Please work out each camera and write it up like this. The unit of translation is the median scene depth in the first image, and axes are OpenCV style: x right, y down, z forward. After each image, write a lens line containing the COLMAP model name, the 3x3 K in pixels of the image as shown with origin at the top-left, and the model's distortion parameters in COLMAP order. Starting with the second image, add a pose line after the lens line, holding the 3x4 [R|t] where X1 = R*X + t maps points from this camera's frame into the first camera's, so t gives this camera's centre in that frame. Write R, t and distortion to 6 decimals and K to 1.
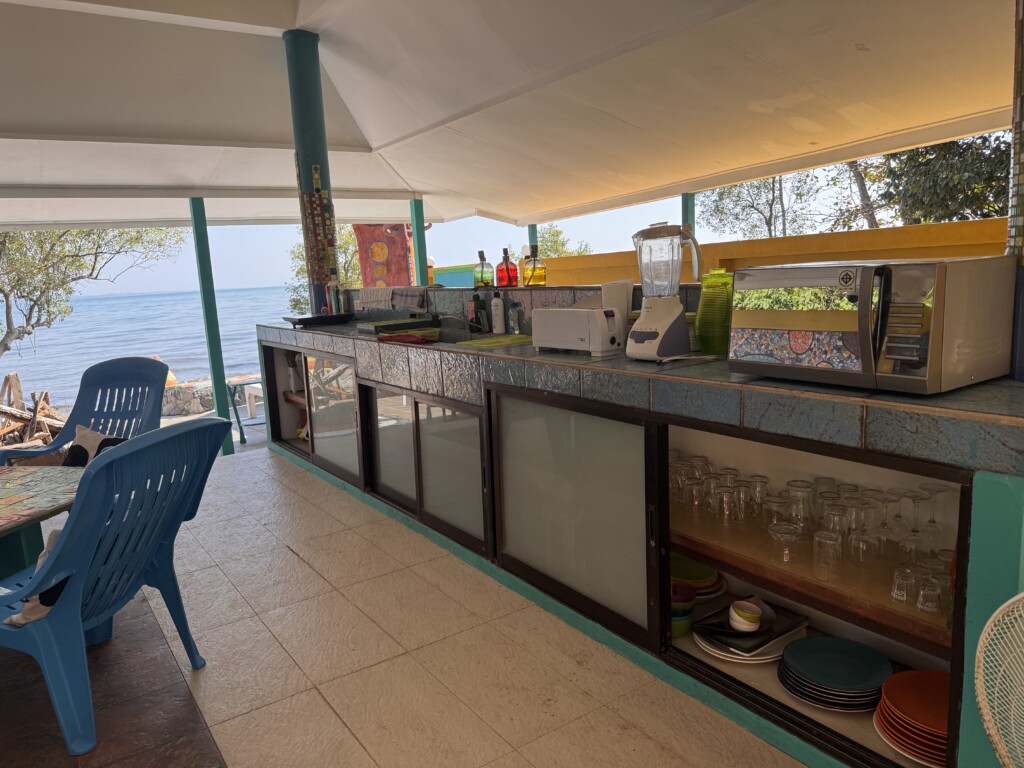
lens RADIAL K [[715.8, 0, 509.4], [0, 715.8, 382.8], [0, 0, 1]] dist [0.104474, -0.170404]
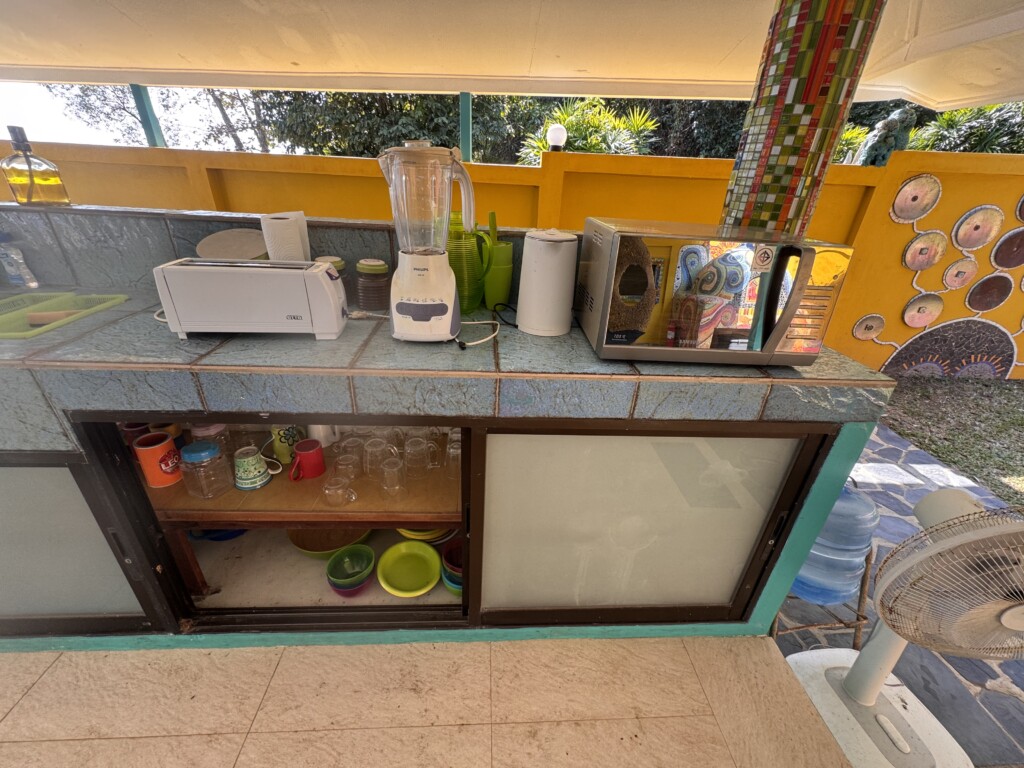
lens RADIAL K [[411.0, 0, 514.8], [0, 411.0, 384.6], [0, 0, 1]] dist [-0.002953, 0.000711]
pose [[0.515390, -0.314702, 0.797080, -0.114166], [0.053475, 0.940127, 0.336603, -0.119082], [-0.855286, -0.130858, 0.501360, 0.637888]]
